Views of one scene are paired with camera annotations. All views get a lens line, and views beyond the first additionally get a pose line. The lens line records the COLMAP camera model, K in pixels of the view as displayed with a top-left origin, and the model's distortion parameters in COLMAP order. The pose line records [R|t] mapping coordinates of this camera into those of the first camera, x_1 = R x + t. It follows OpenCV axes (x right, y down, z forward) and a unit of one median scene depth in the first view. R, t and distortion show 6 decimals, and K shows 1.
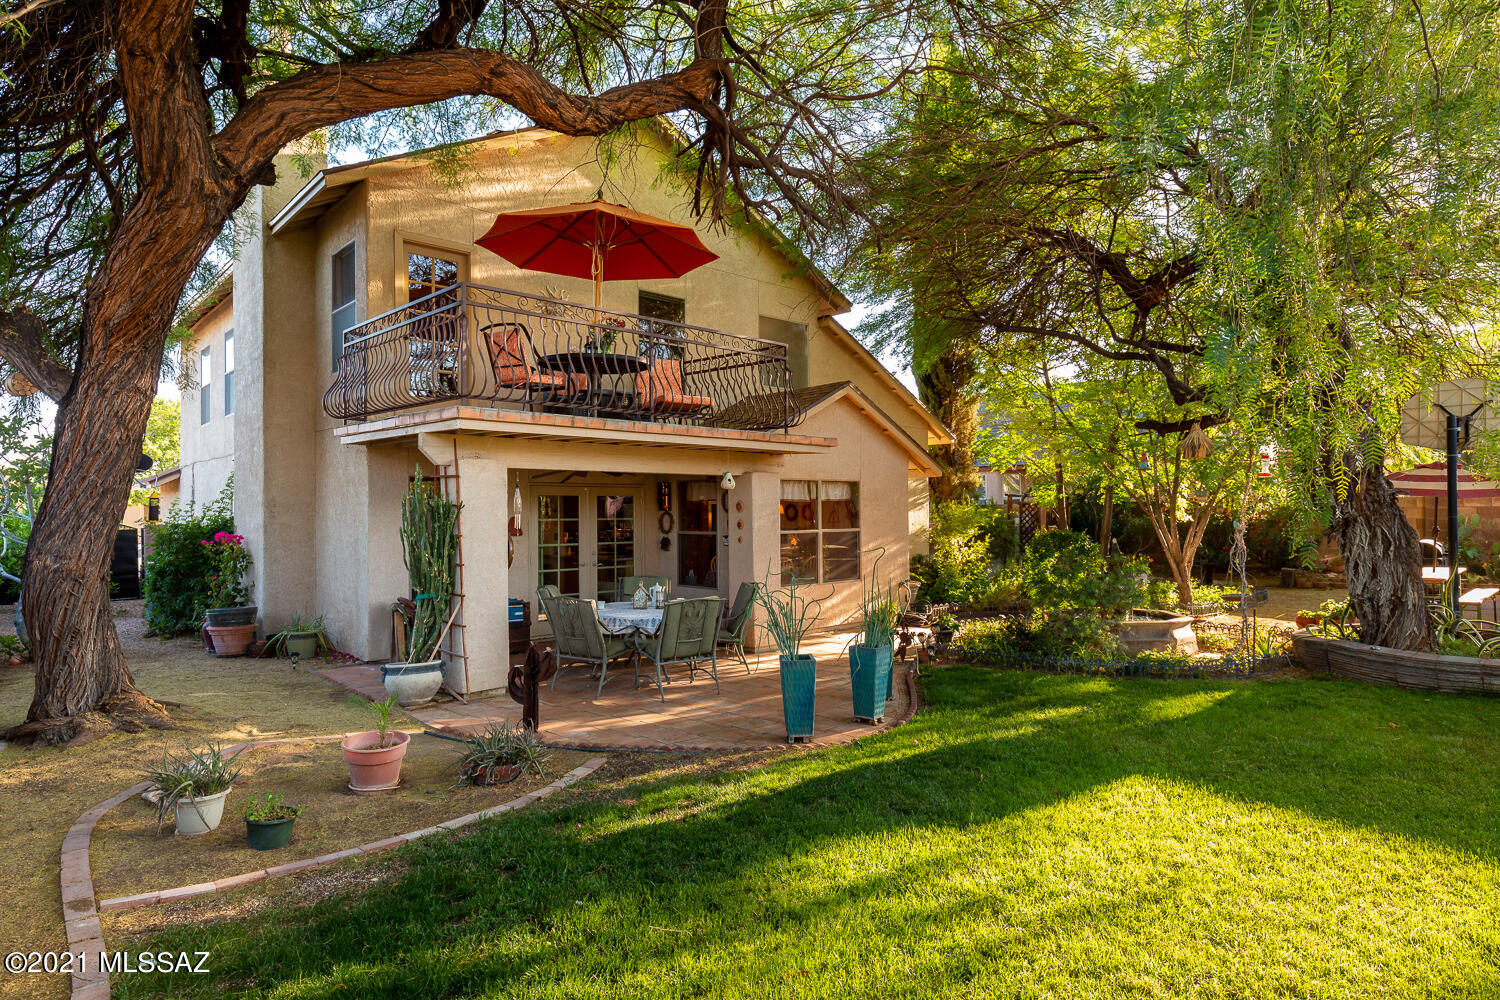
lens RADIAL K [[824.8, 0, 751.9], [0, 824.8, 493.3], [0, 0, 1]] dist [0.000440, -0.000489]
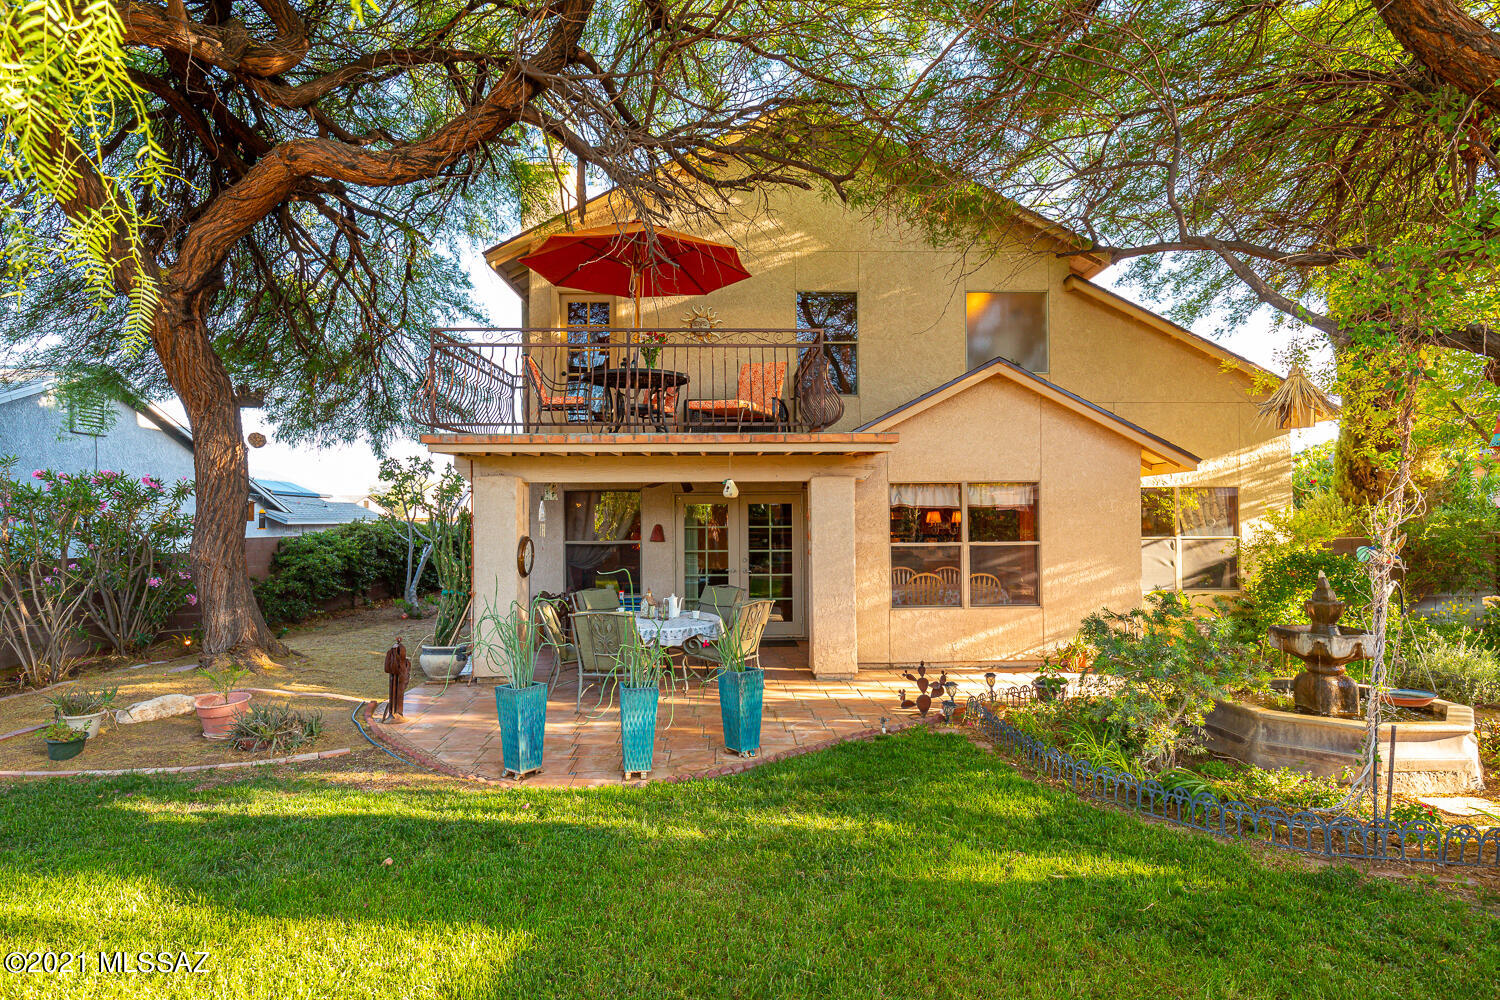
lens RADIAL K [[763.7, 0, 750.0], [0, 763.7, 500.0], [0, 0, 1]] dist [-0.000466, -0.000045]
pose [[0.744697, -0.016952, -0.667187, 0.596923], [0.017149, 0.999833, -0.006263, 0.004077], [0.667182, -0.006777, 0.744863, 0.402368]]
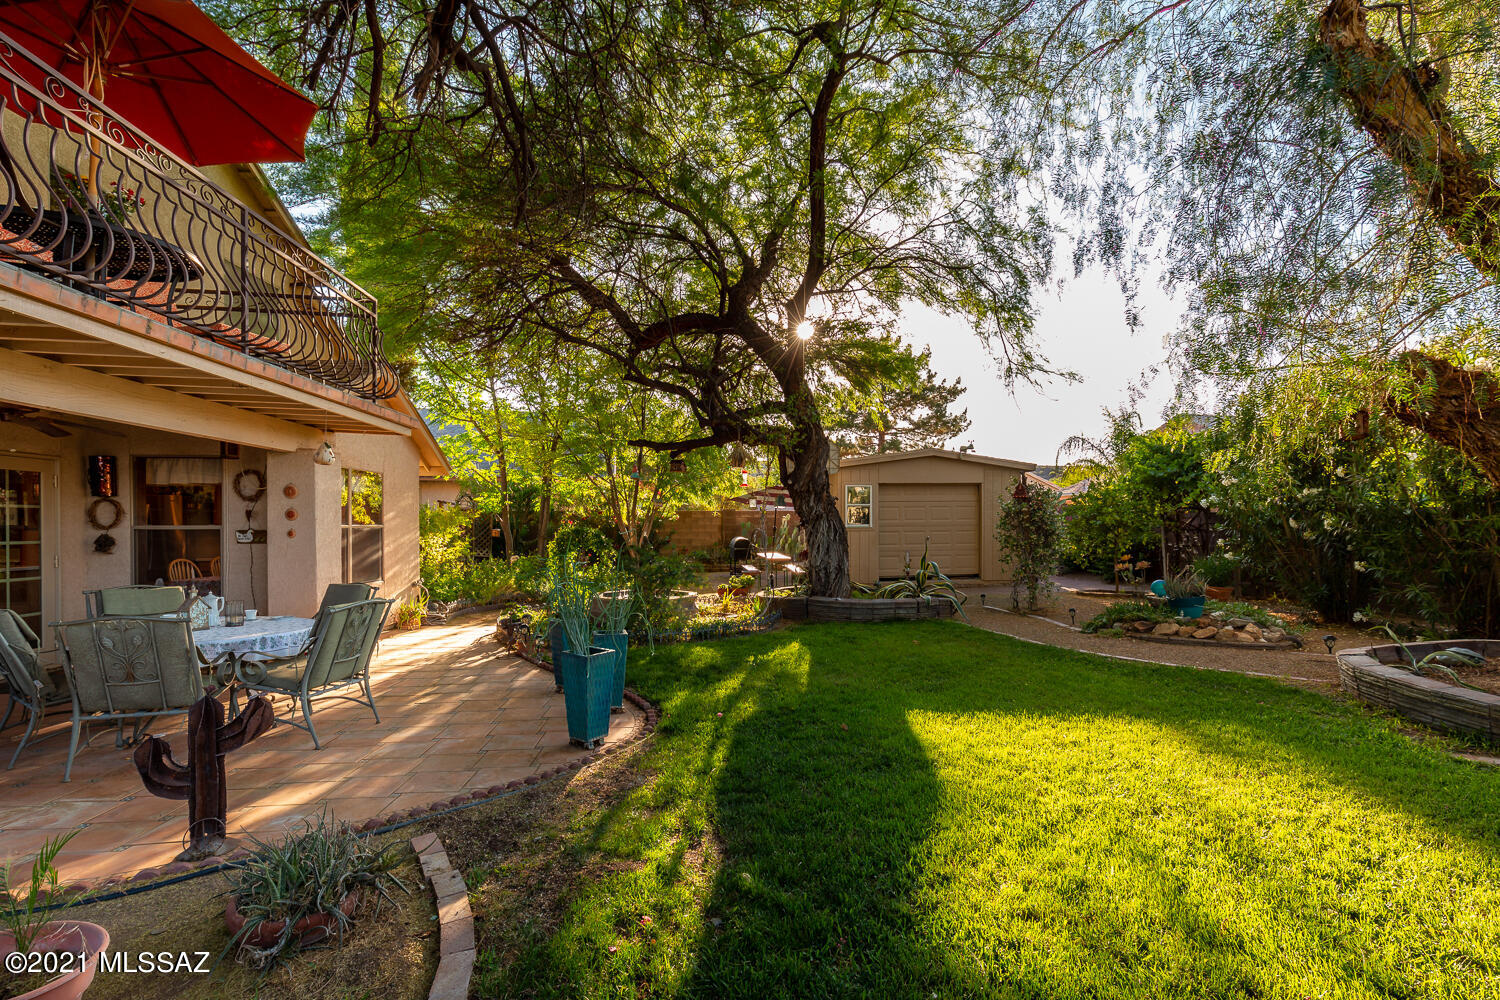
lens RADIAL K [[683.5, 0, 750.6], [0, 683.5, 527.8], [0, 0, 1]] dist [0.002090, 0.000314]
pose [[0.632564, 0.004991, 0.774492, -0.286043], [-0.021958, 0.999693, 0.011491, 0.039763], [-0.774196, -0.024275, 0.632480, 0.292114]]
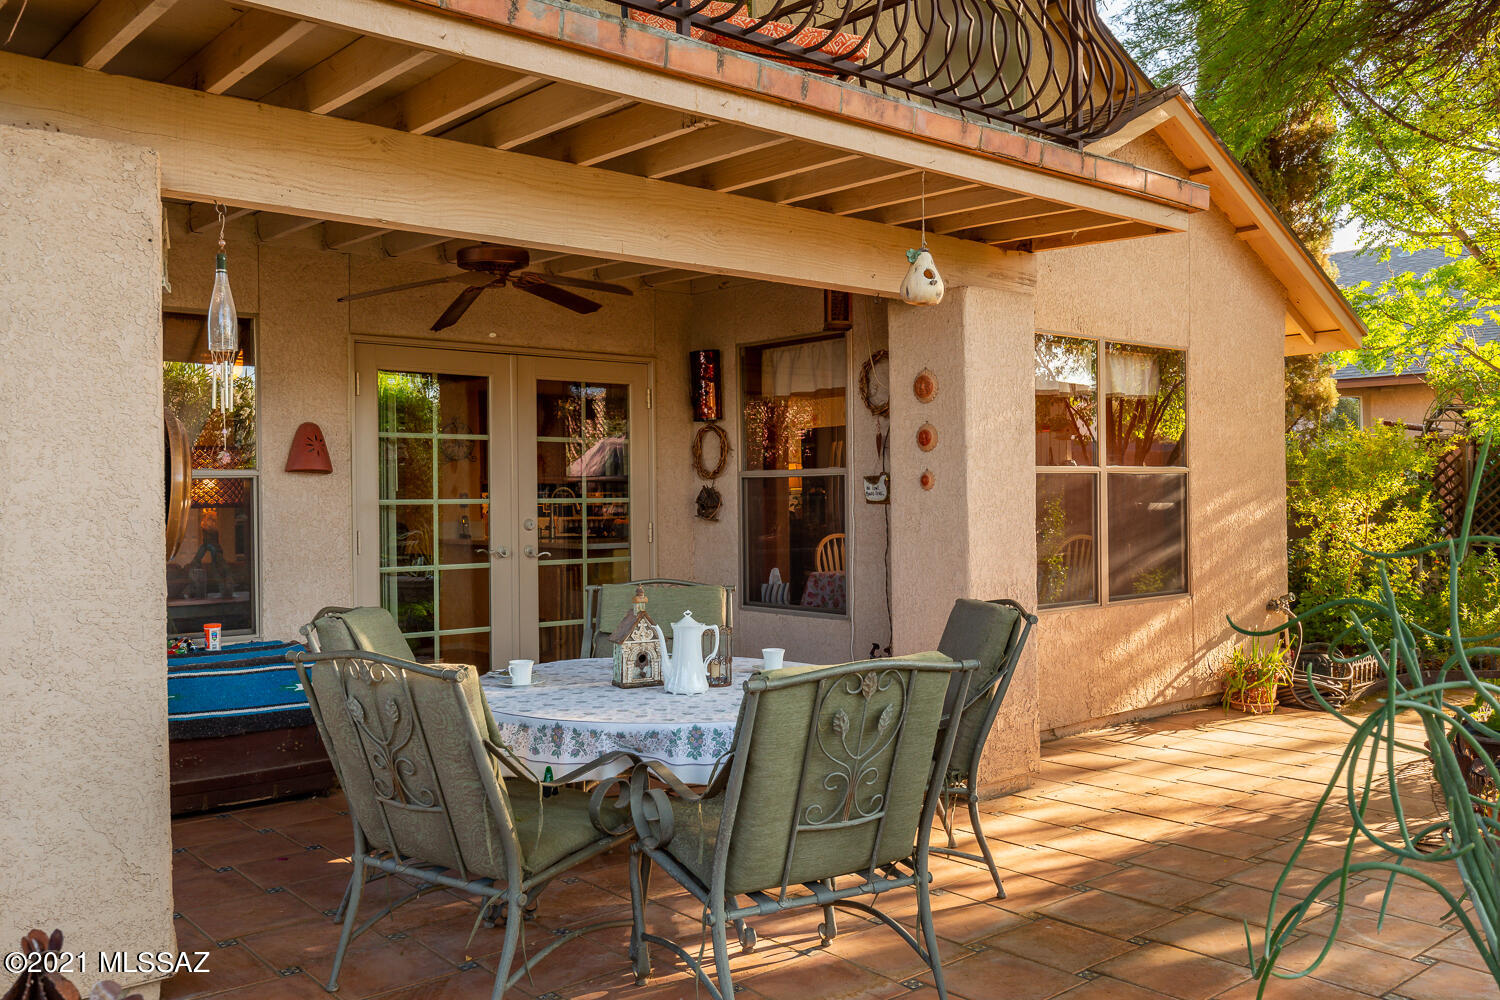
lens RADIAL K [[1260.0, 0, 750.0], [0, 1260.0, 500.0], [0, 0, 1]] dist [0.002483, -0.003062]
pose [[0.998673, -0.001664, -0.051474, -0.073342], [0.003085, 0.999616, 0.027539, 0.058582], [0.051408, -0.027661, 0.998295, 0.537003]]
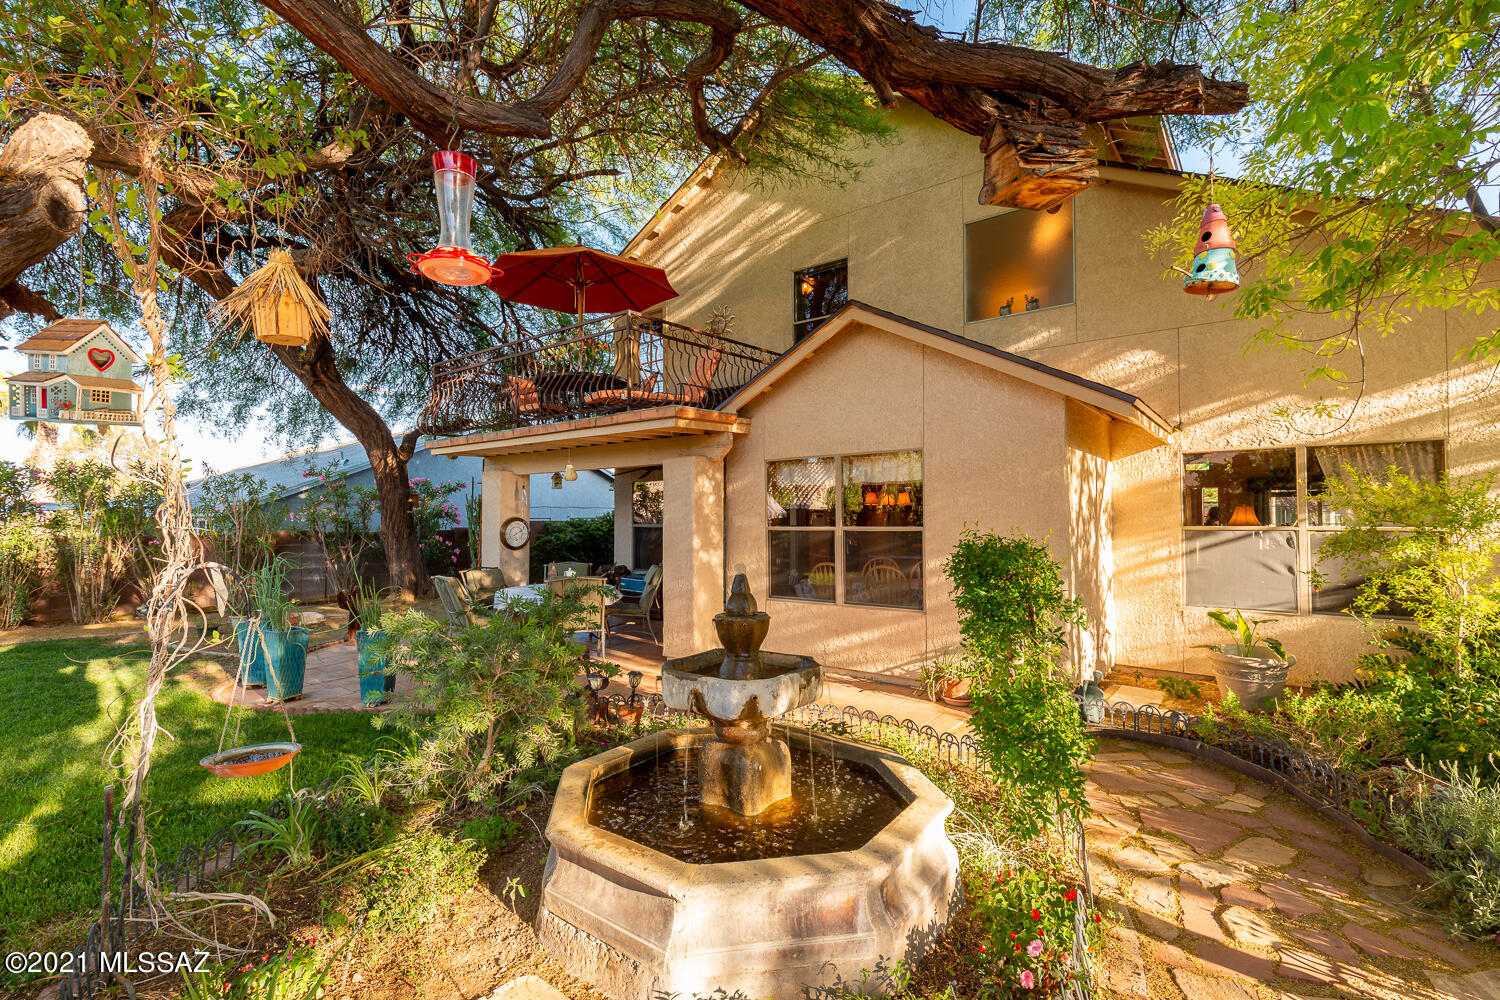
lens RADIAL K [[674.0, 0, 750.0], [0, 674.0, 500.0], [0, 0, 1]] dist [0.004645, 0.000258]
pose [[0.152305, -0.025946, -0.987993, 0.874094], [0.022919, 0.999479, -0.022715, 0.044742], [0.988068, -0.019184, 0.152820, 1.155806]]
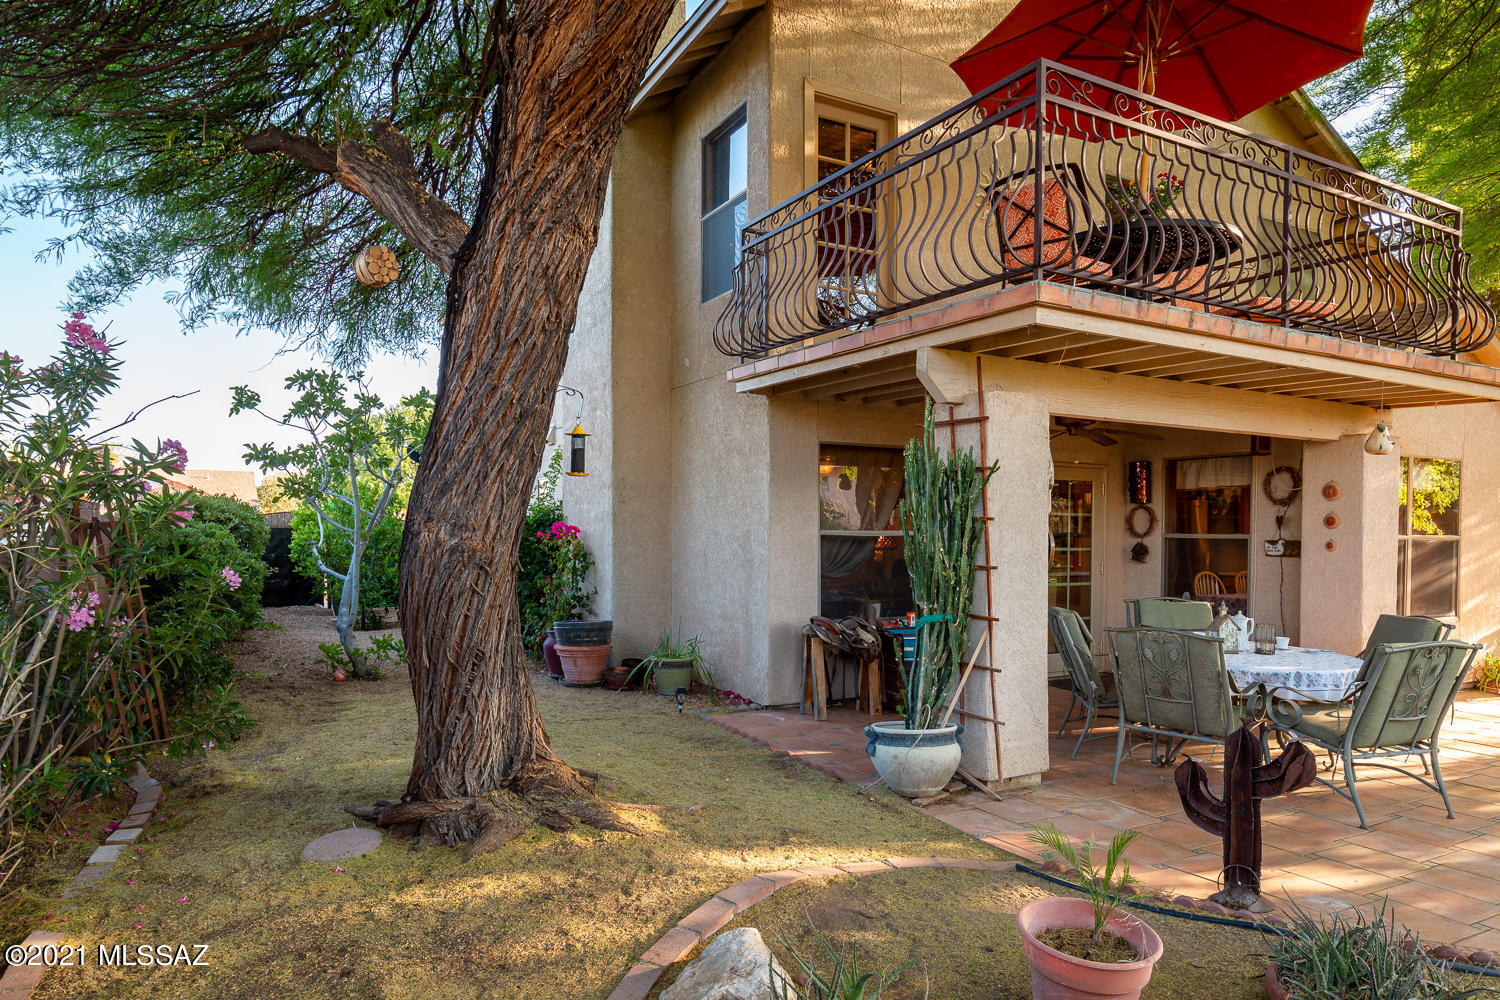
lens RADIAL K [[908.1, 0, 752.3], [0, 908.1, 550.4], [0, 0, 1]] dist [-0.001121, 0.000744]
pose [[0.965287, 0.022180, -0.260249, -0.299383], [-0.010580, 0.998891, 0.045888, 0.039498], [0.260978, -0.041541, 0.964450, 0.277540]]
